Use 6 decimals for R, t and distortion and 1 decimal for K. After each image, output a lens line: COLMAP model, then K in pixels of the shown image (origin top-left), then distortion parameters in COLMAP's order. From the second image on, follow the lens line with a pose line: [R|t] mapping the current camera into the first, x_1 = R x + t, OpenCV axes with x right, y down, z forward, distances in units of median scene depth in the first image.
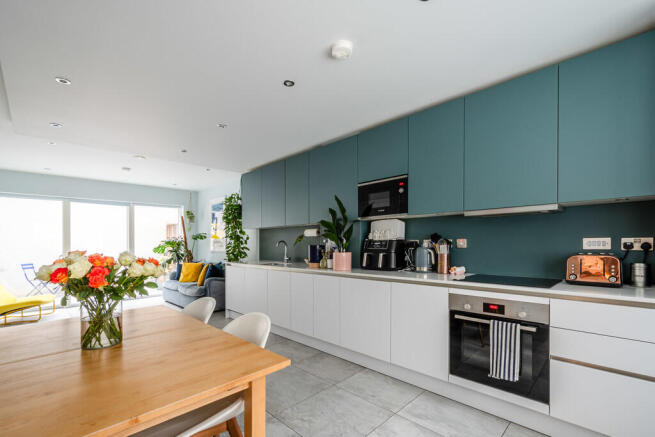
lens RADIAL K [[287.0, 0, 330.5], [0, 287.0, 246.9], [0, 0, 1]] dist [0.001093, 0.000120]
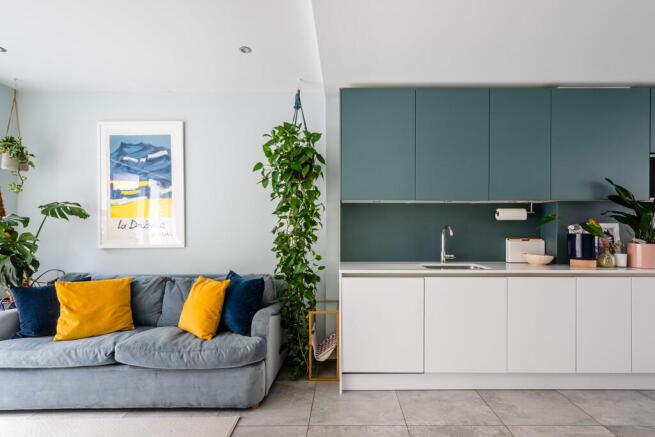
lens RADIAL K [[315.2, 0, 338.4], [0, 315.2, 230.9], [0, 0, 1]] dist [0.003089, 0.000827]
pose [[0.718344, -0.005439, 0.695667, -0.662631], [0.001979, 0.999981, 0.005775, -0.011747], [-0.695686, -0.002772, 0.718341, 0.587877]]
